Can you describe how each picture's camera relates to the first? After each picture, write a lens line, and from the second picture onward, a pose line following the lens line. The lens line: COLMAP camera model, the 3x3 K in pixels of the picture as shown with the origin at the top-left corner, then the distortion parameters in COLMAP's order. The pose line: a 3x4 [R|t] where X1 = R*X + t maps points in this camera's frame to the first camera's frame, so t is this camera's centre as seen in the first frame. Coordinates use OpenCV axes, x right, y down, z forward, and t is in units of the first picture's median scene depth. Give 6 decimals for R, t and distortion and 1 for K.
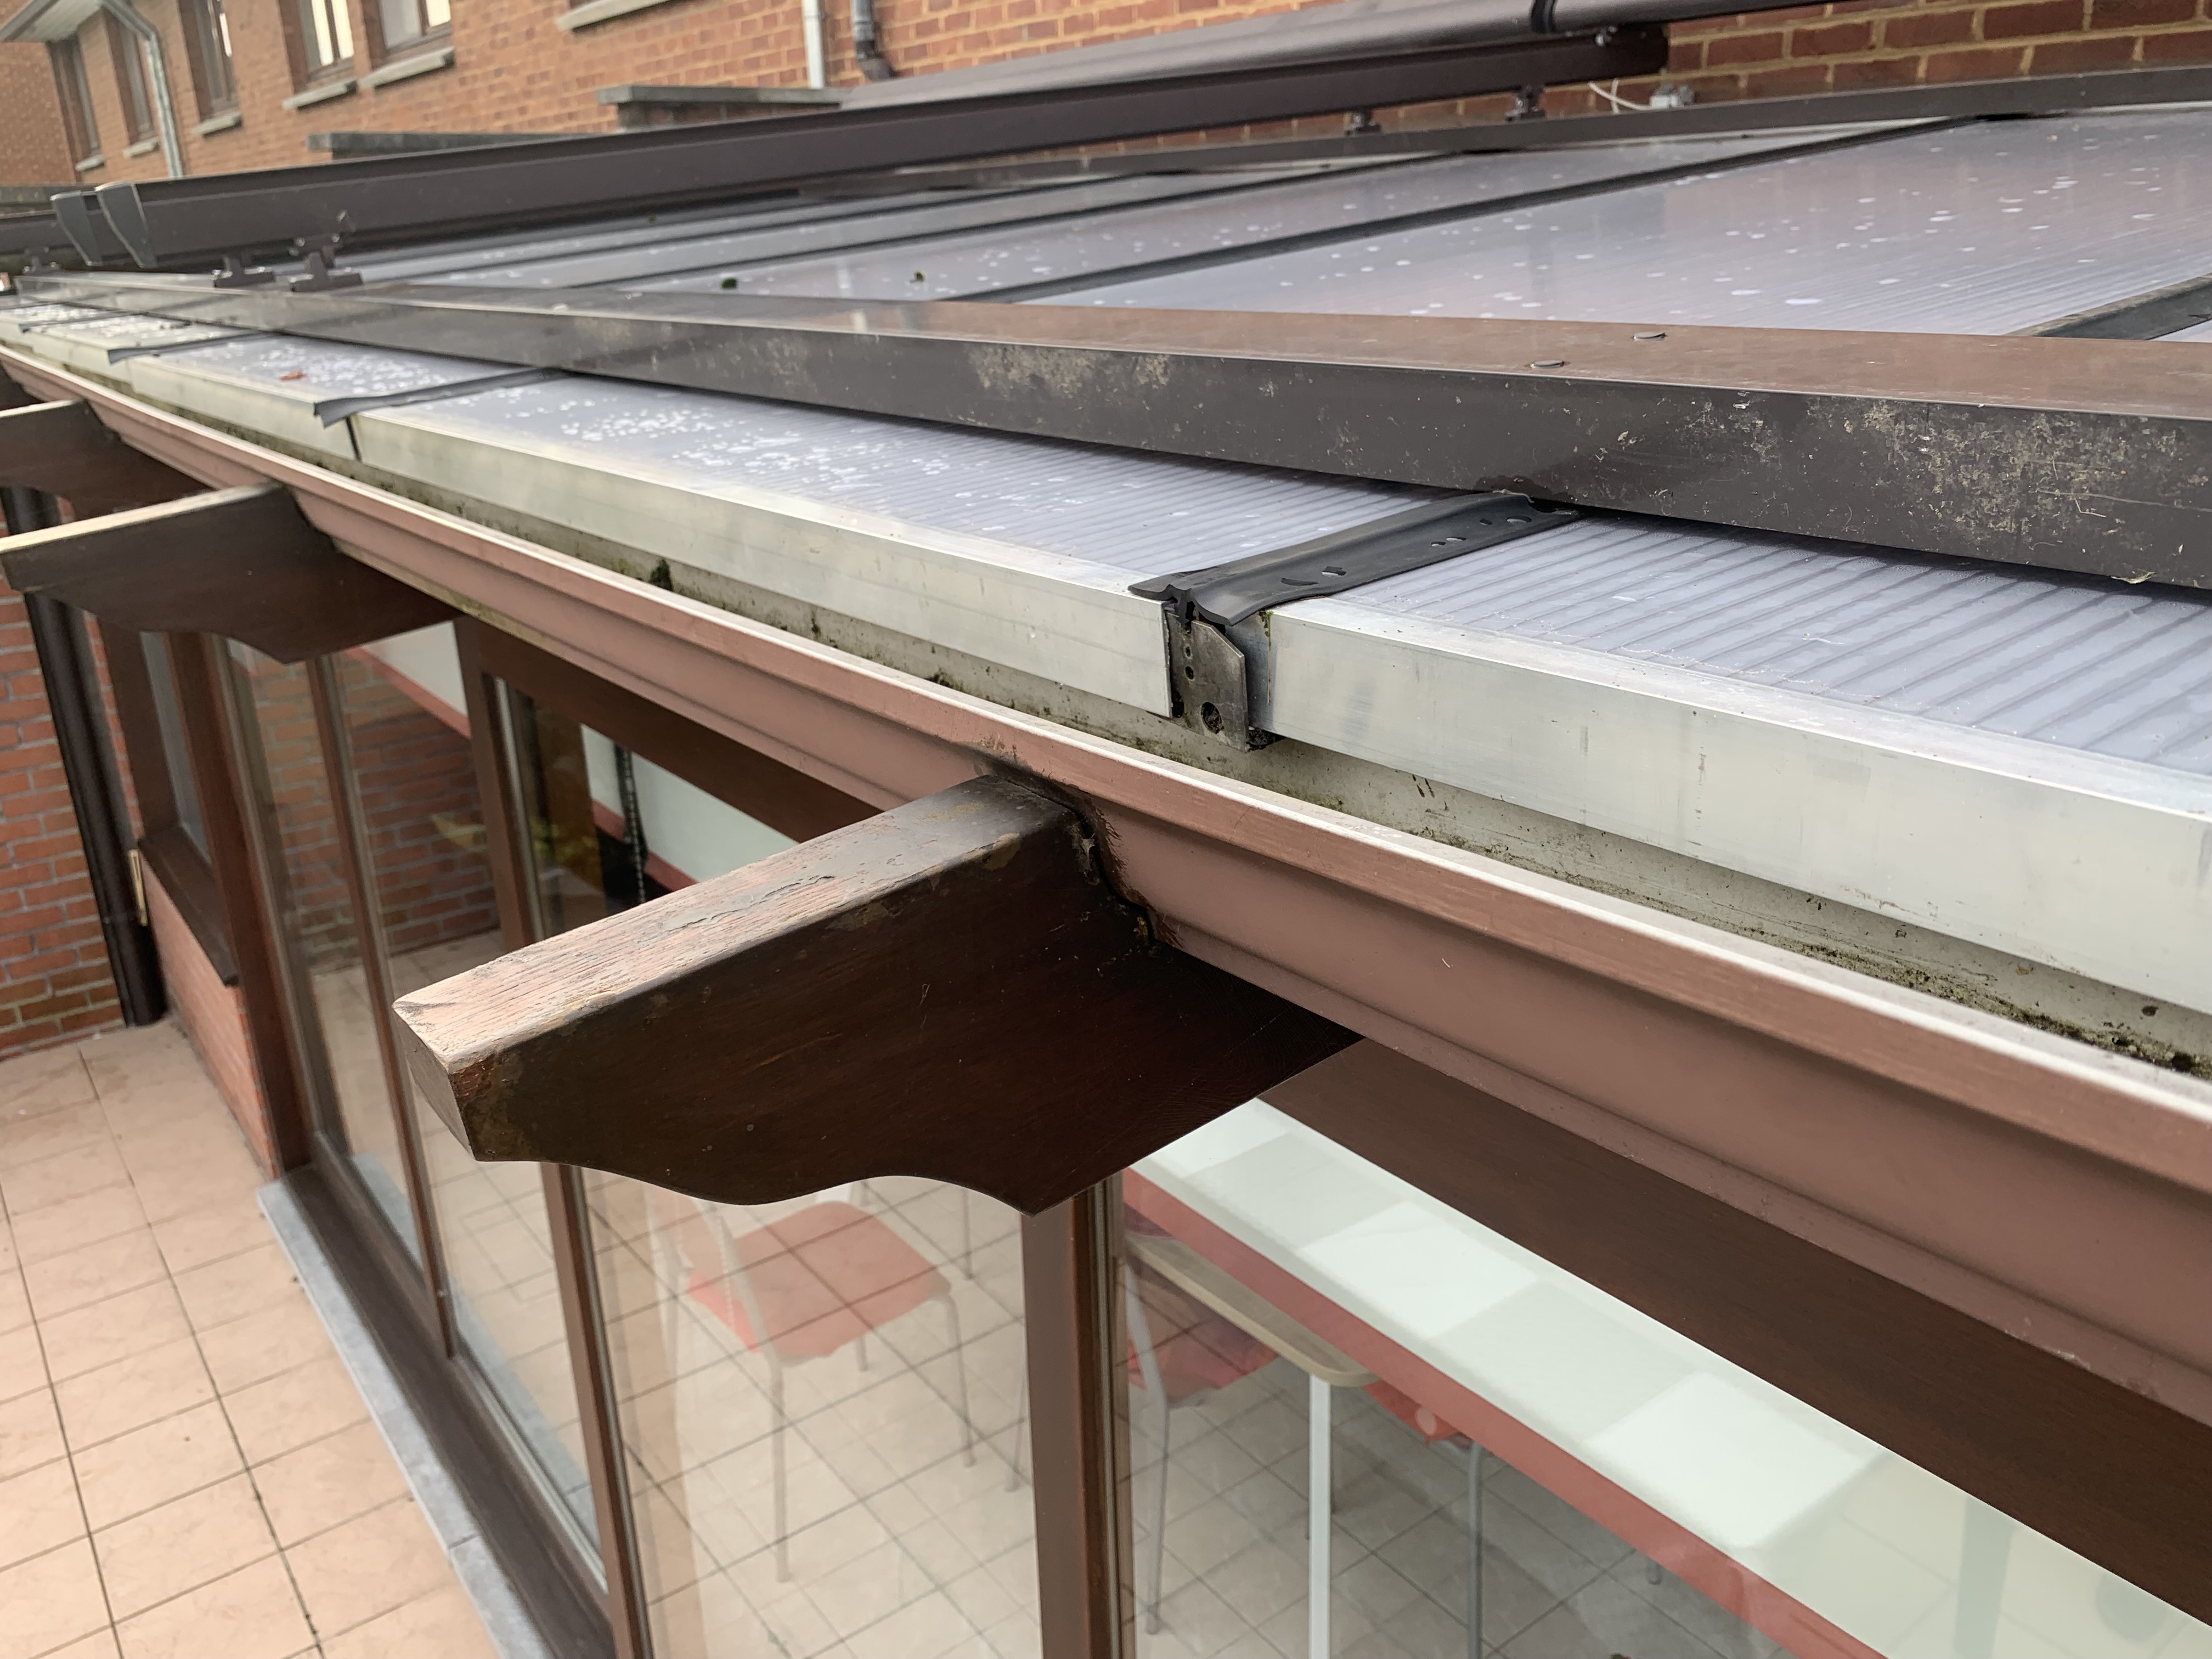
lens RADIAL K [[1696.9, 0, 1067.2], [0, 1696.9, 813.5], [0, 0, 1]] dist [0.010056, -0.020905]
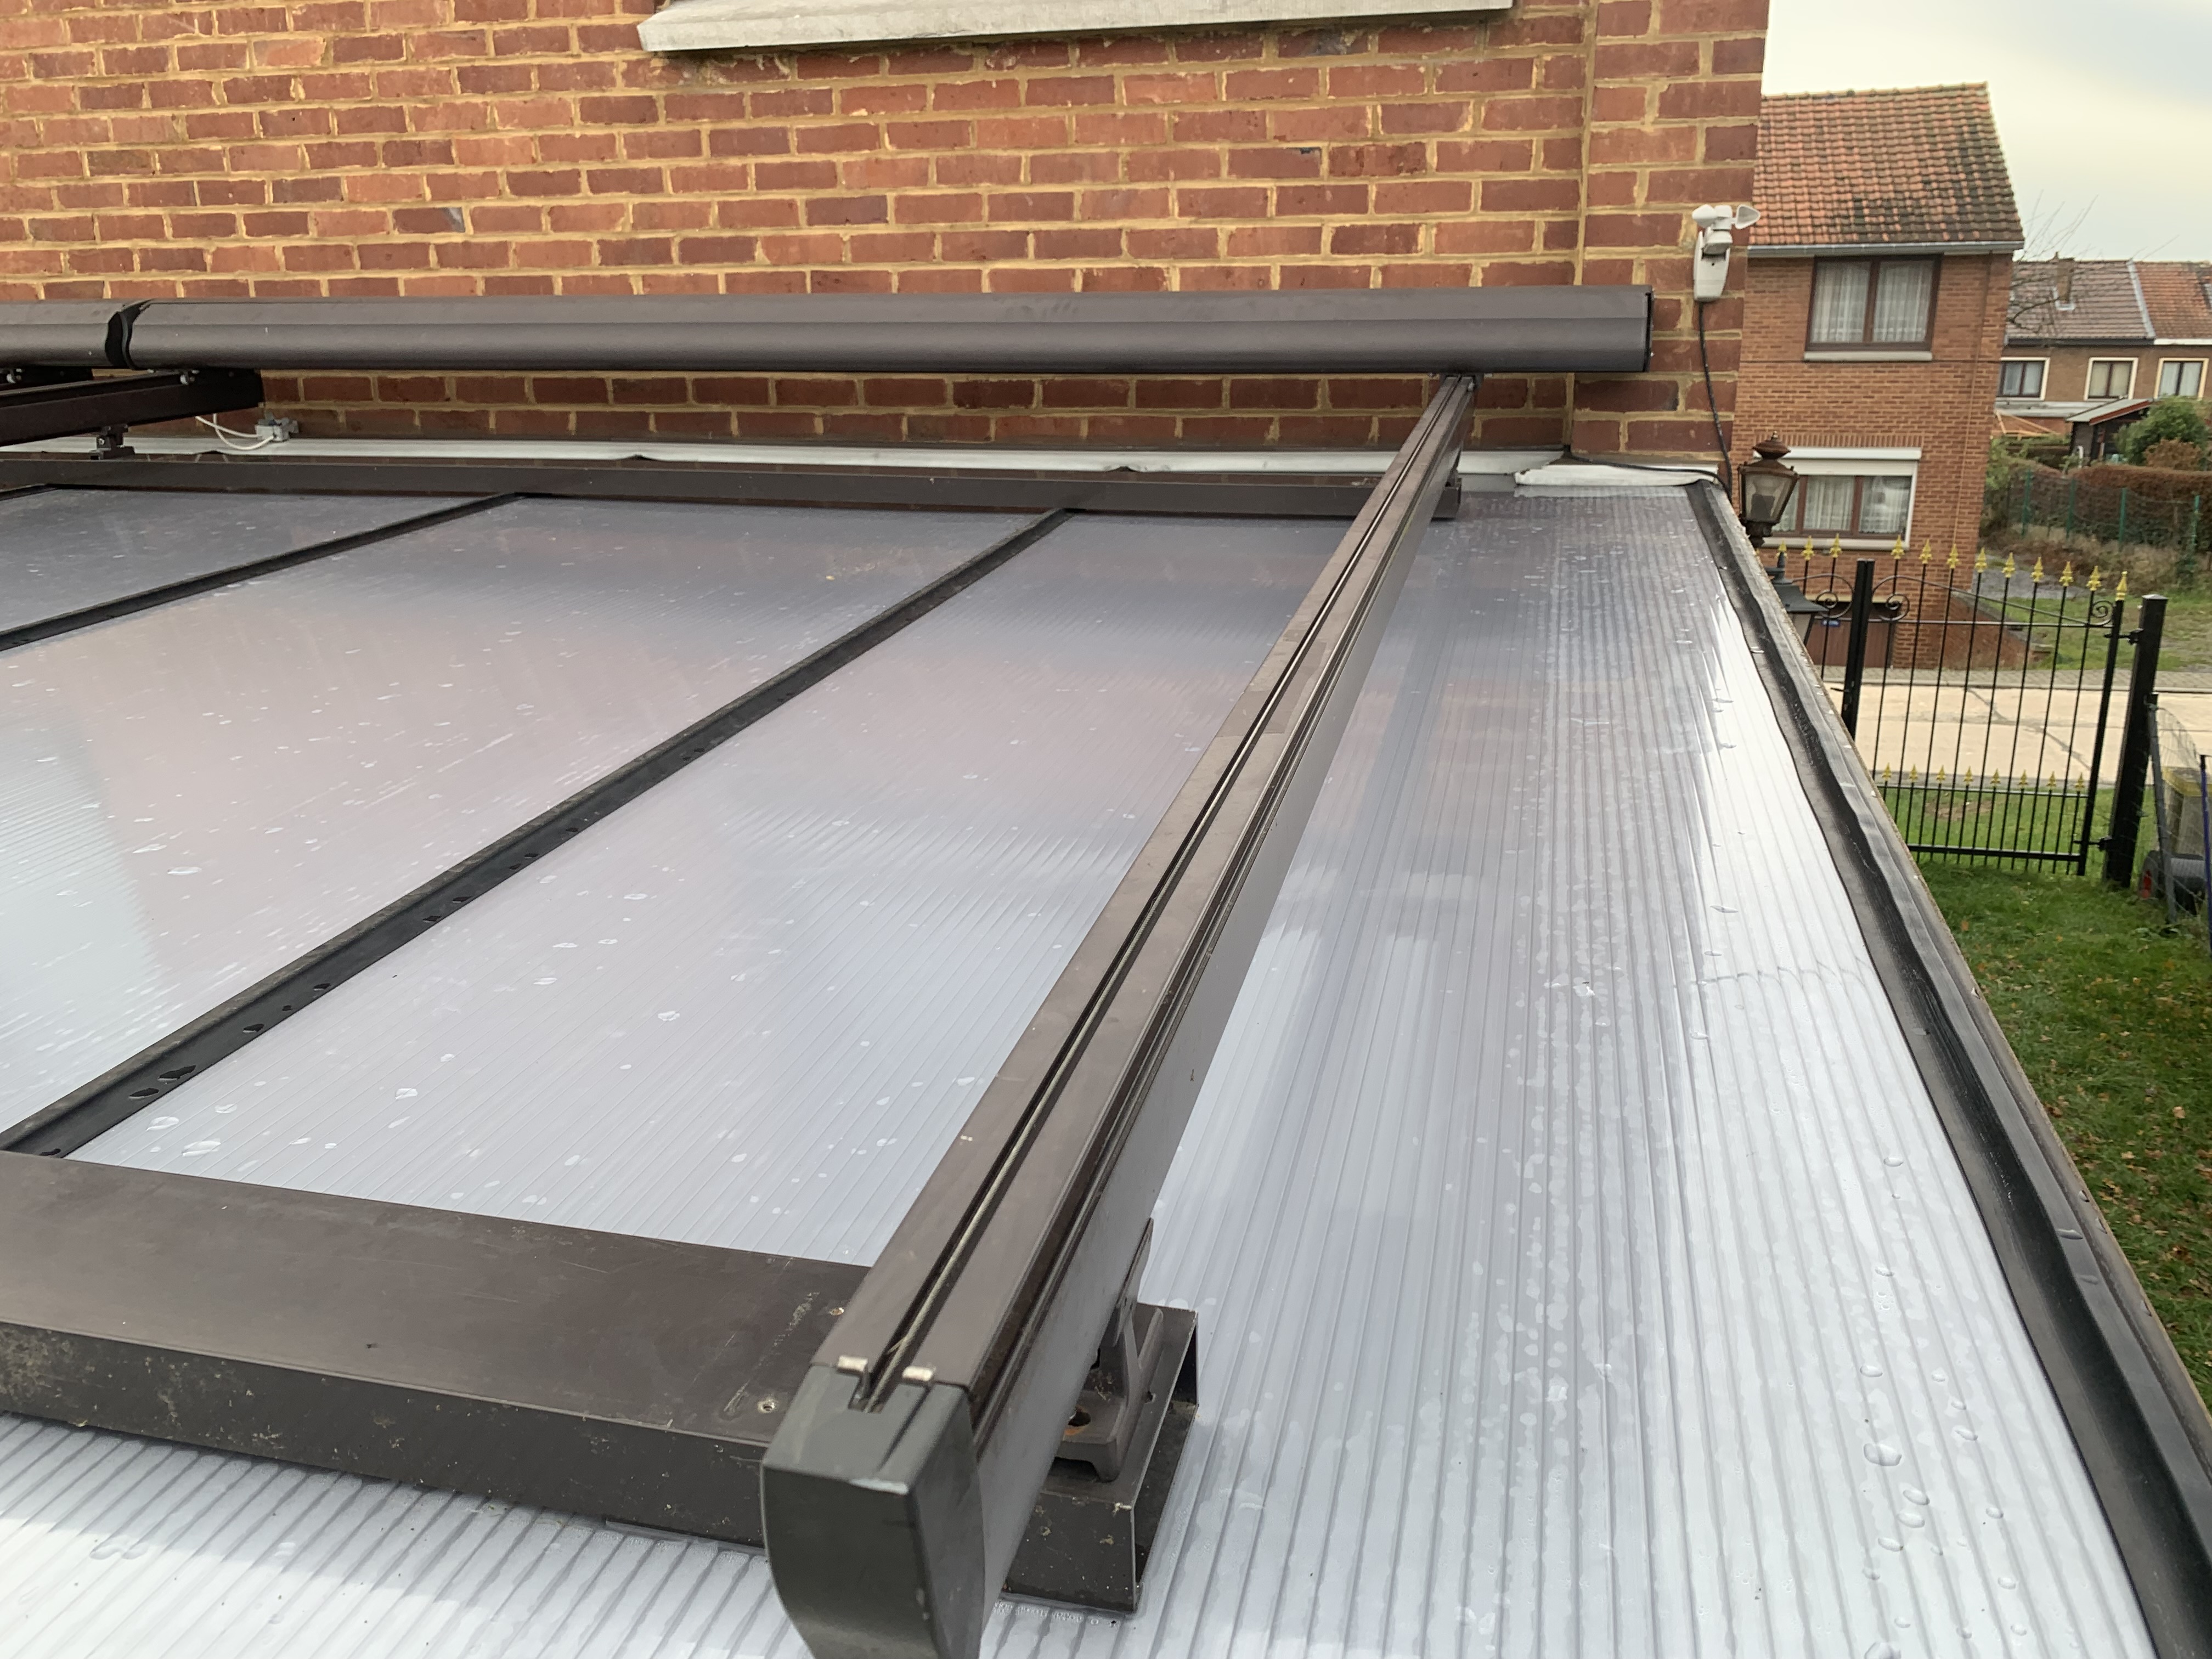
lens RADIAL K [[1696.9, 0, 1132.9], [0, 1696.9, 795.1], [0, 0, 1]] dist [0.010056, -0.020905]
pose [[0.762395, -0.121905, 0.635526, 0.070948], [0.184955, 0.982177, -0.033479, -0.070402], [-0.620117, 0.143068, 0.771353, -0.119478]]
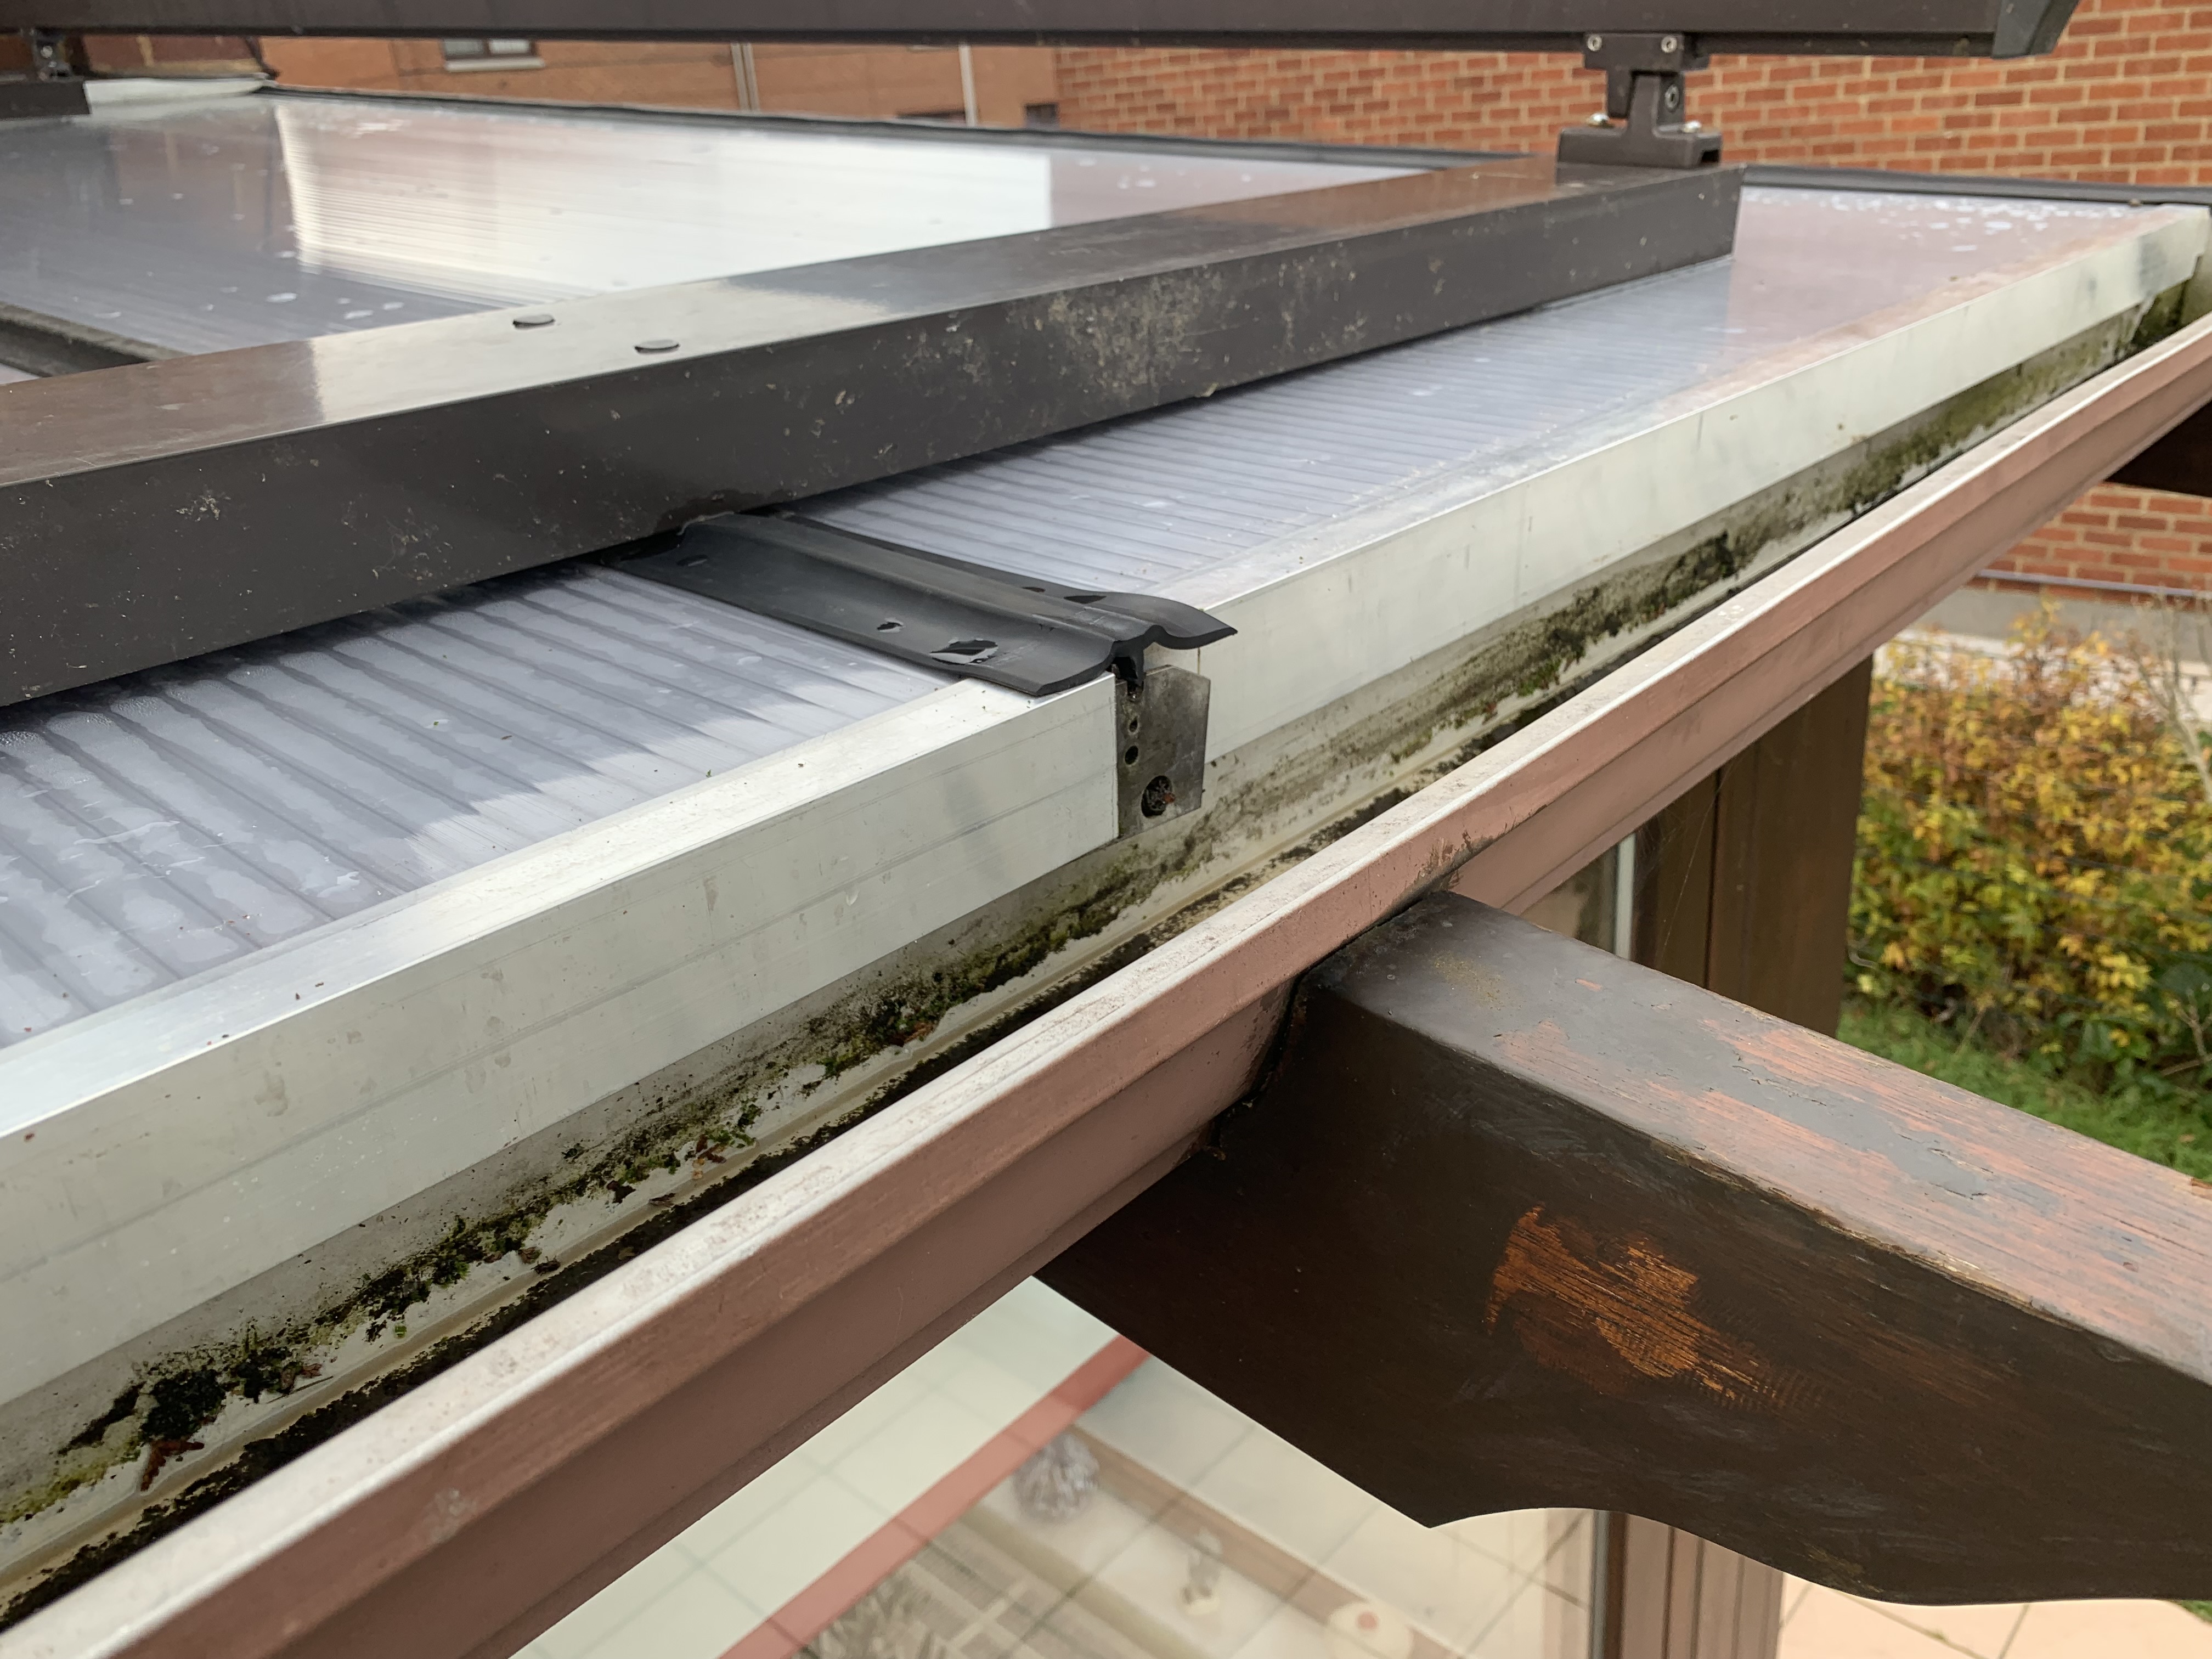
lens RADIAL K [[1696.9, 0, 1104.1], [0, 1696.9, 846.3], [0, 0, 1]] dist [0.010056, -0.020905]
pose [[-0.187082, -0.342924, 0.920545, -0.107666], [0.407236, 0.825701, 0.390354, -0.061244], [-0.893957, 0.447907, -0.014823, 0.194117]]
